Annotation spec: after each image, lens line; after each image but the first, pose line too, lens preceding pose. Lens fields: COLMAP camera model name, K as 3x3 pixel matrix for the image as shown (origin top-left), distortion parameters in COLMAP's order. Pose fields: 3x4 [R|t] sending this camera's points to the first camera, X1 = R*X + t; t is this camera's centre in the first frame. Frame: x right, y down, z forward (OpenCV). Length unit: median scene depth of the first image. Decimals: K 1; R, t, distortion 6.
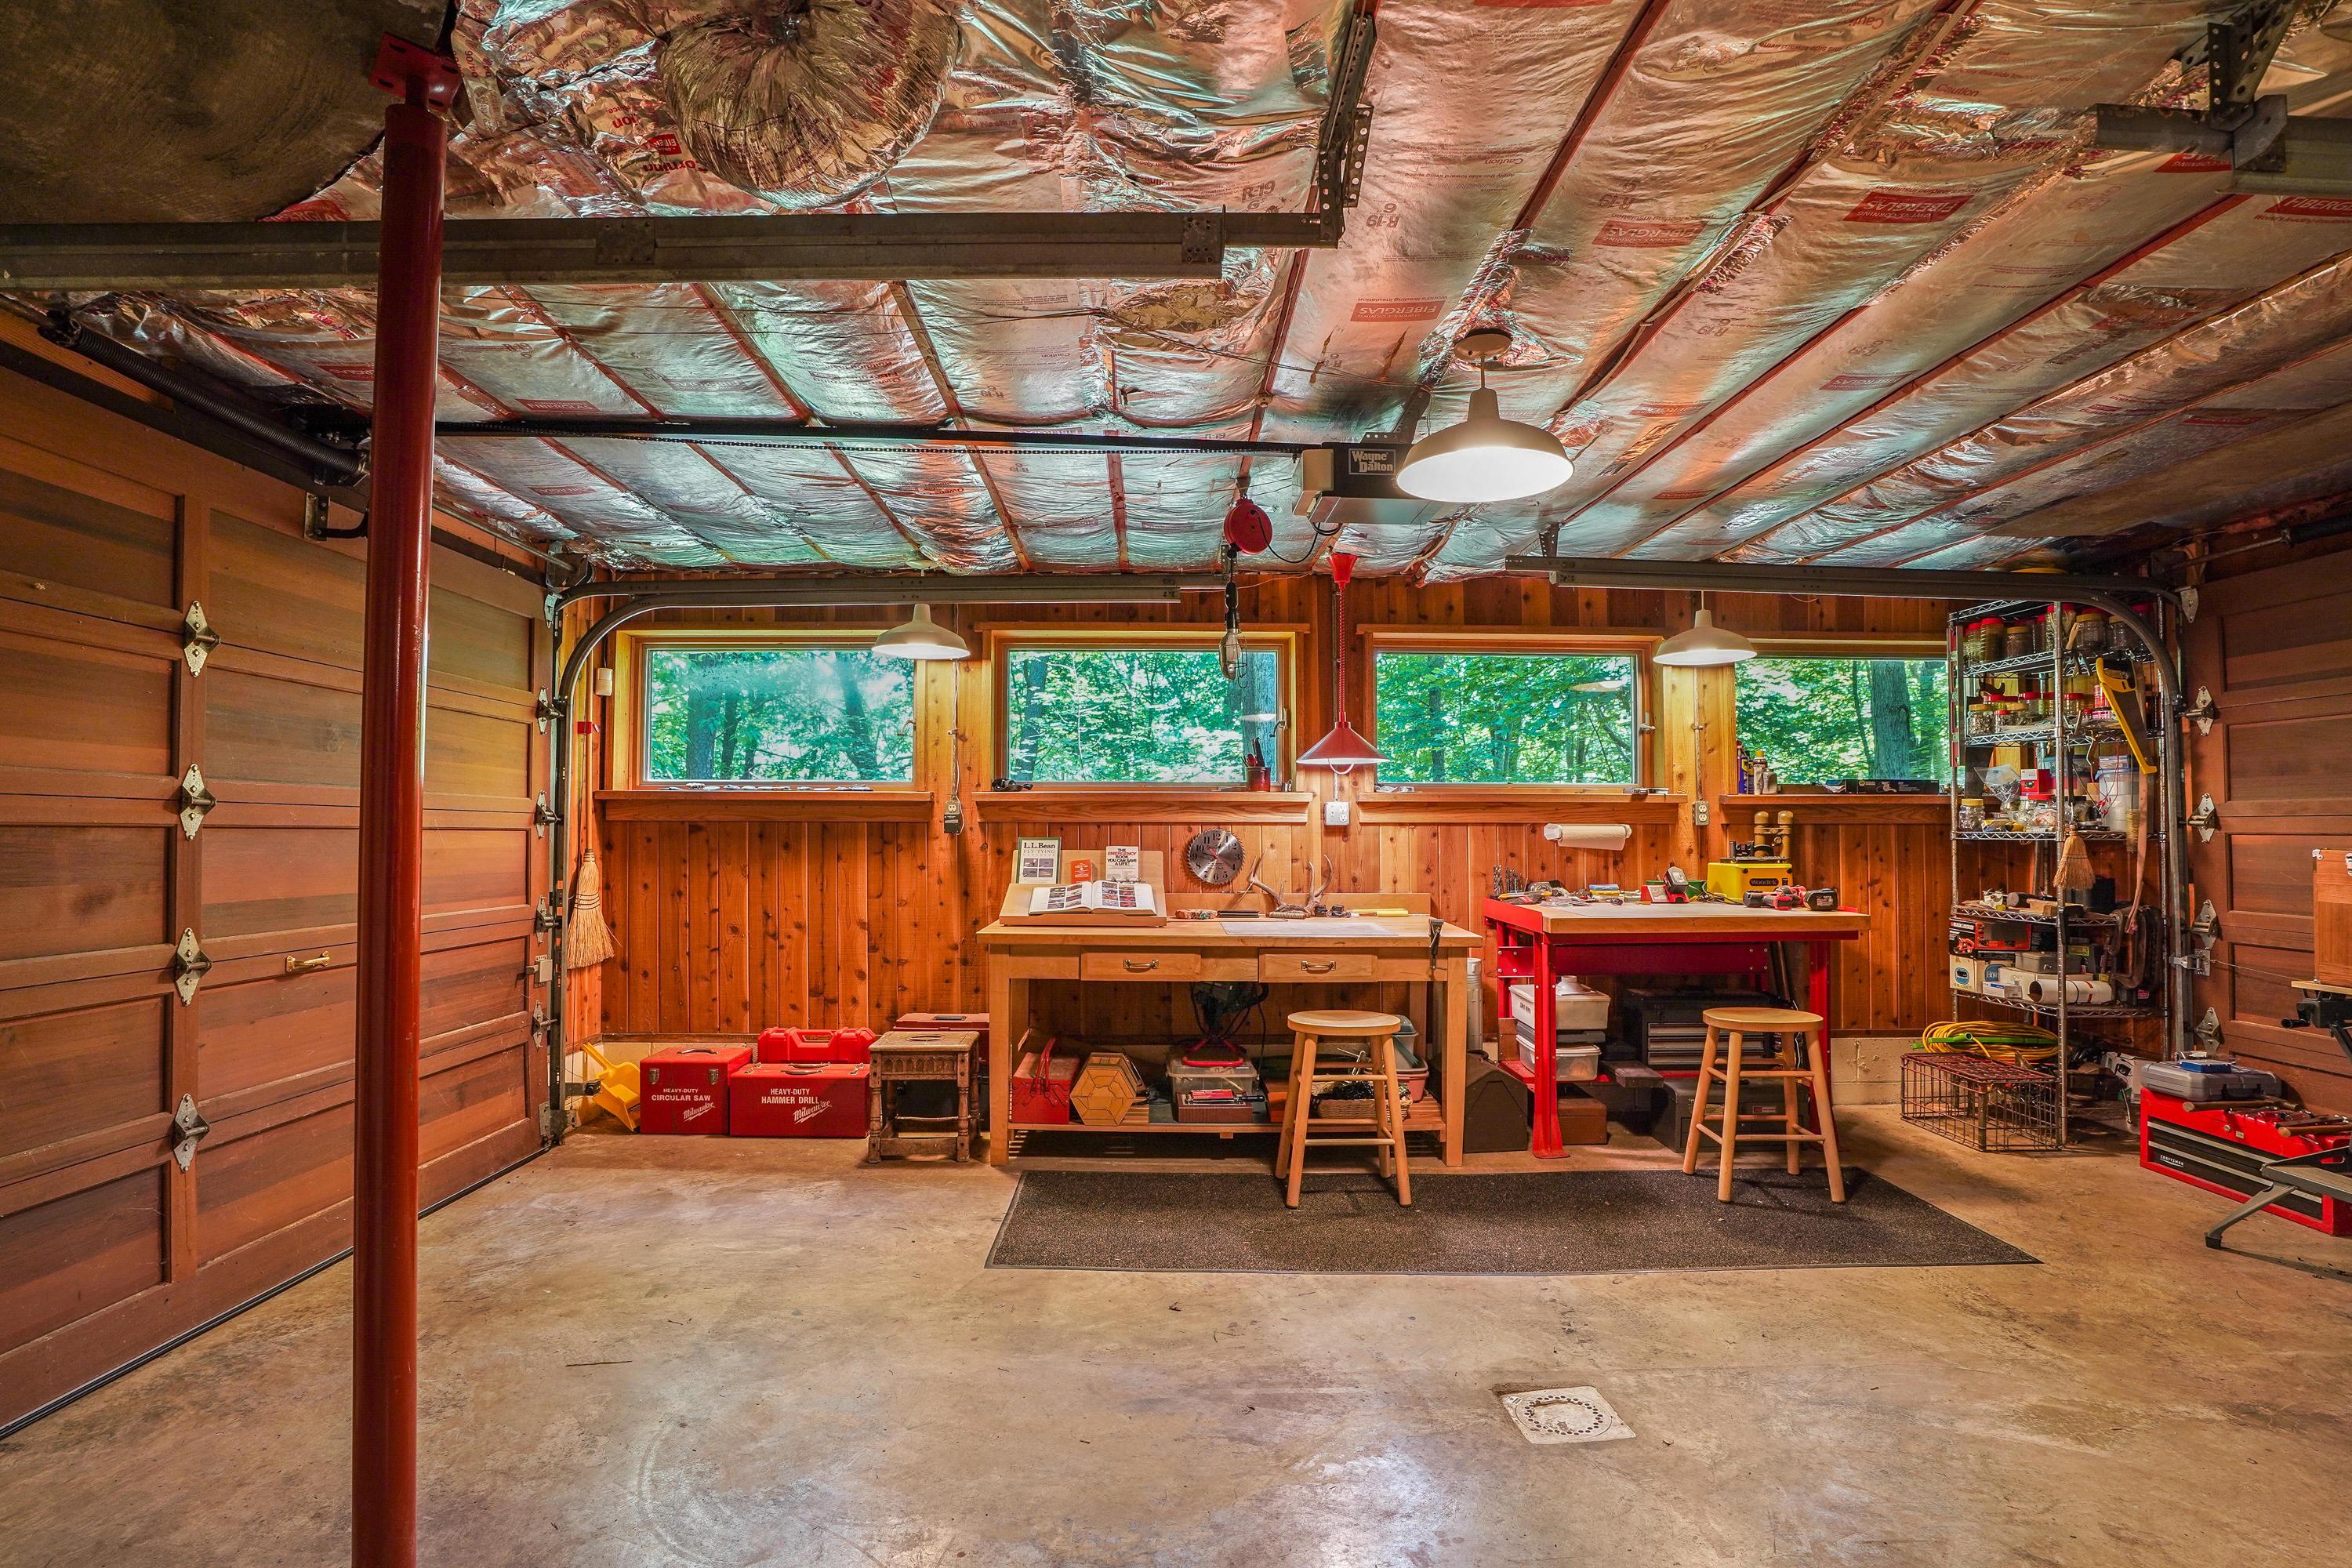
lens RADIAL K [[1093.0, 0, 1171.4], [0, 1093.0, 815.7], [0, 0, 1]] dist [-0.061677, 0.025117]
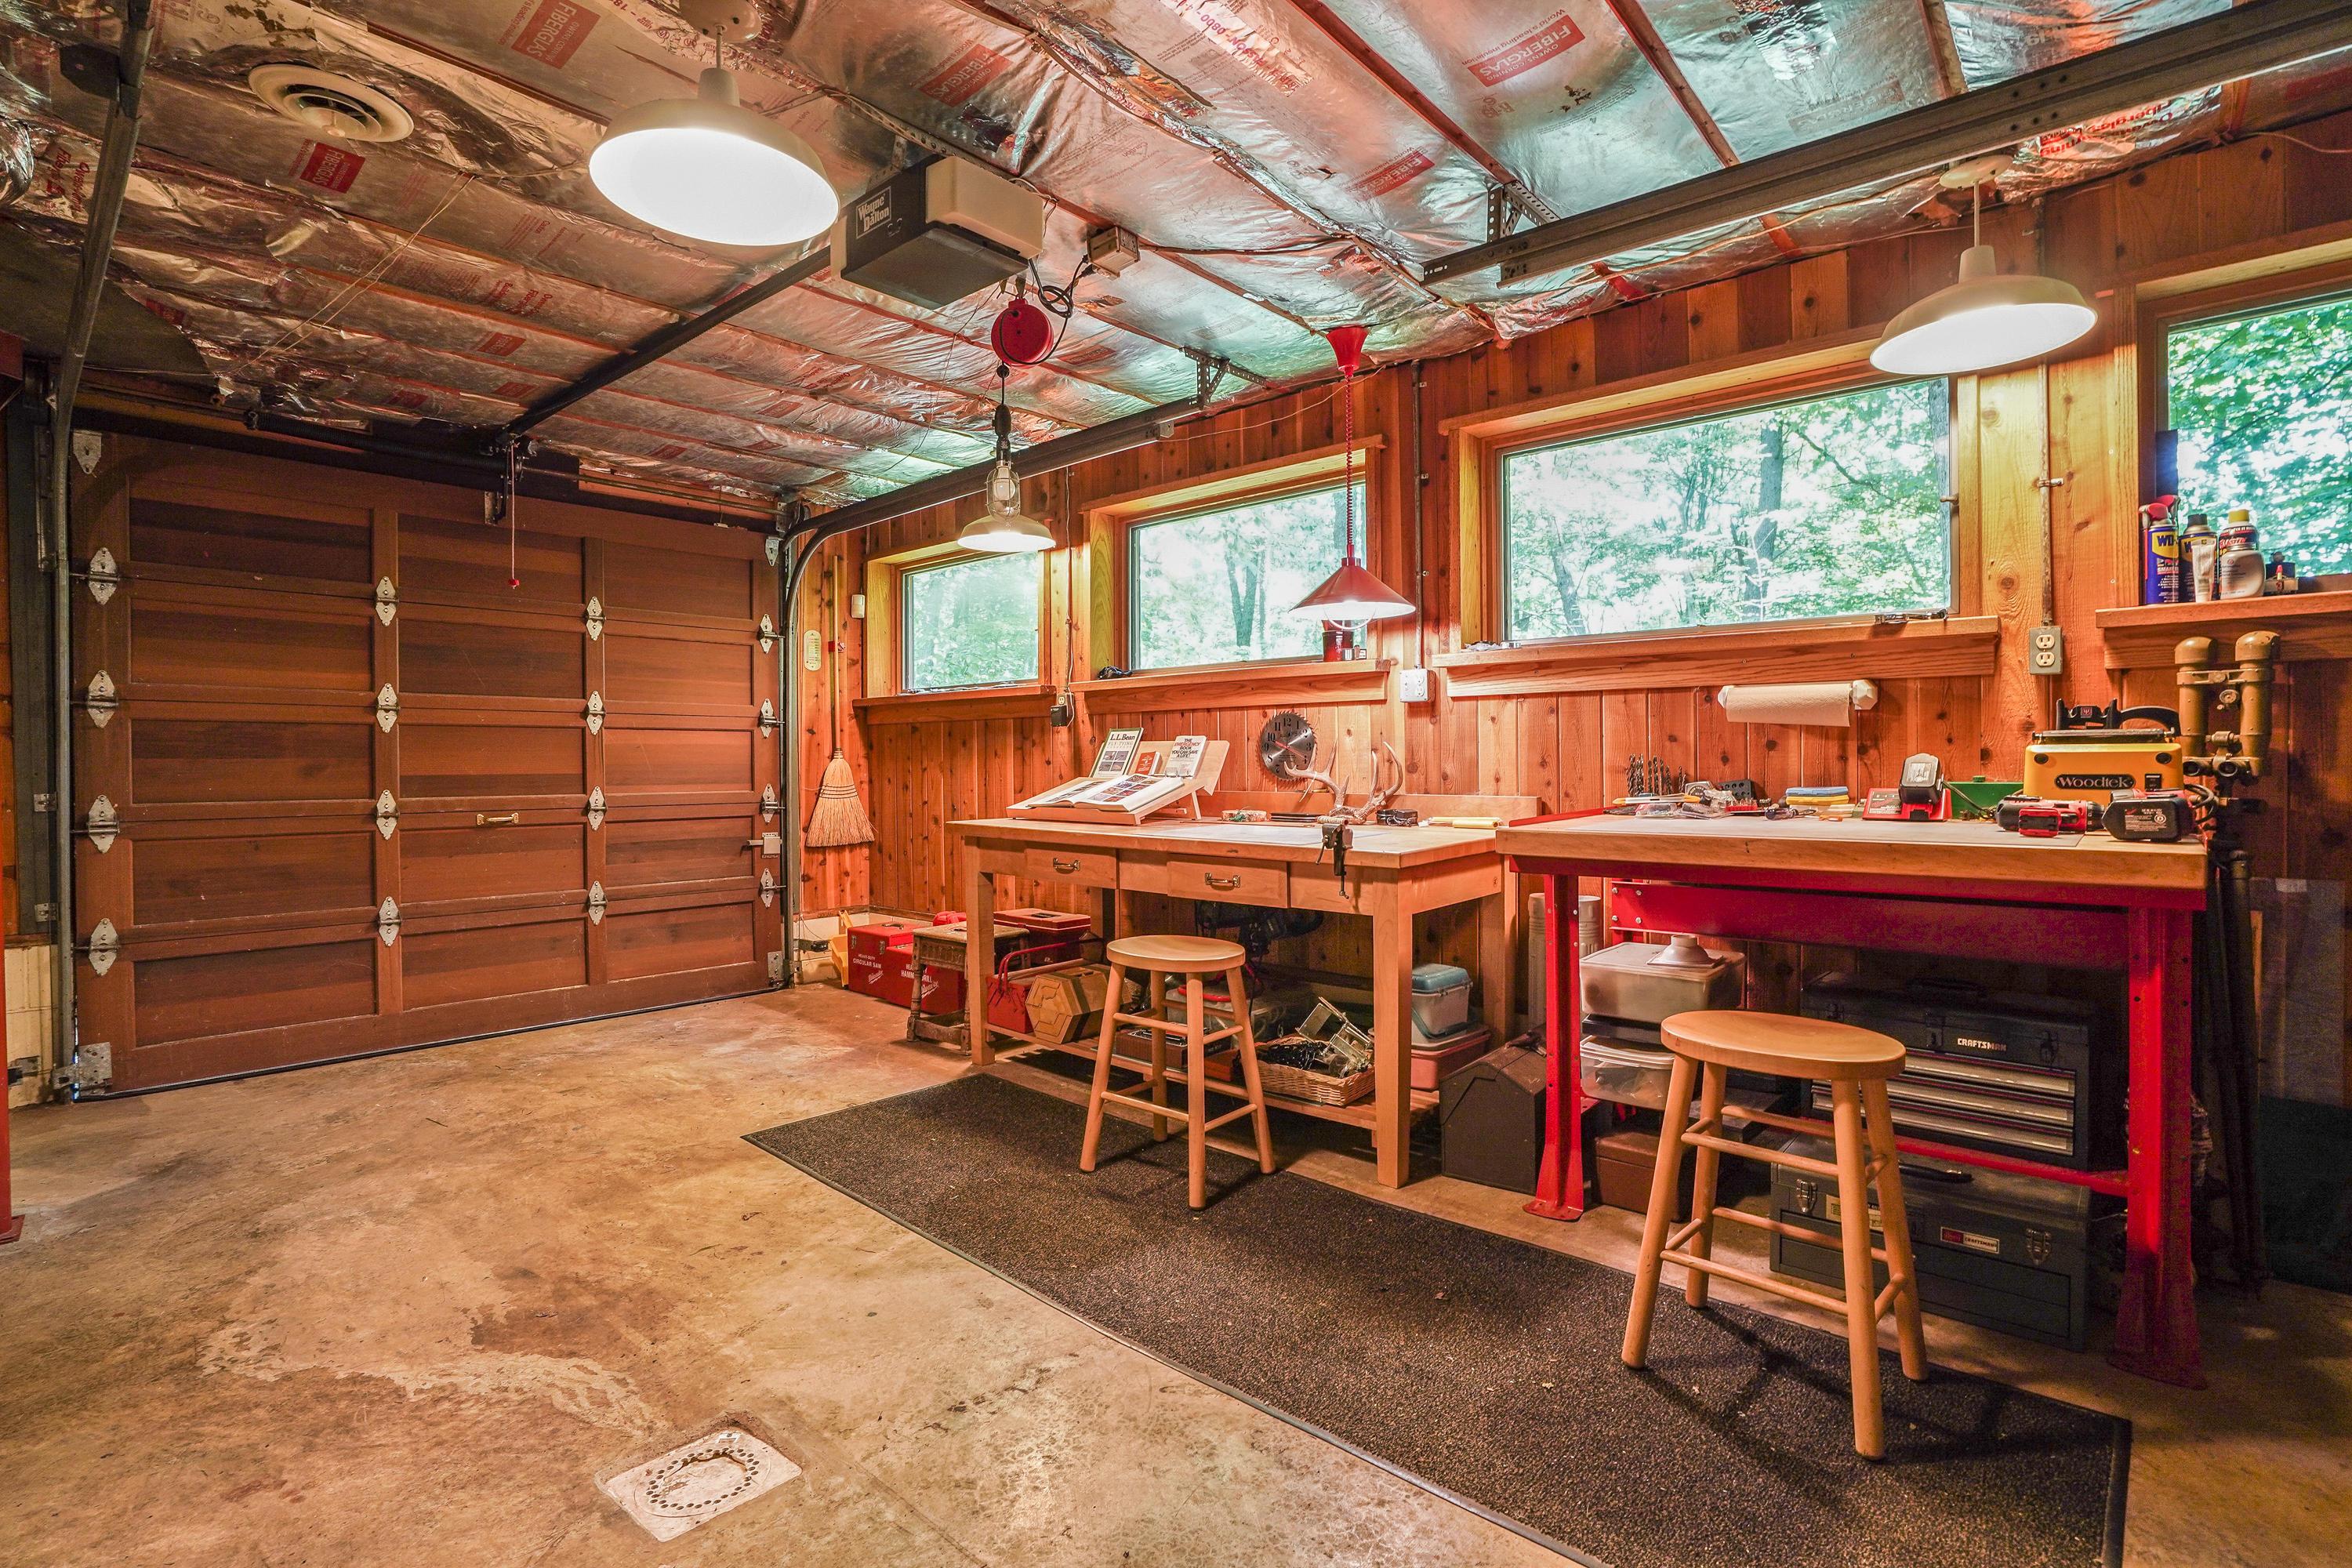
lens RADIAL K [[1103.8, 0, 1176.0], [0, 1103.8, 784.0], [0, 0, 1]] dist [-0.065849, 0.025792]
pose [[0.732896, 0.008097, -0.680292, 0.576870], [0.017673, 0.999365, 0.030935, 0.041064], [0.680111, -0.034695, 0.732288, 0.374057]]
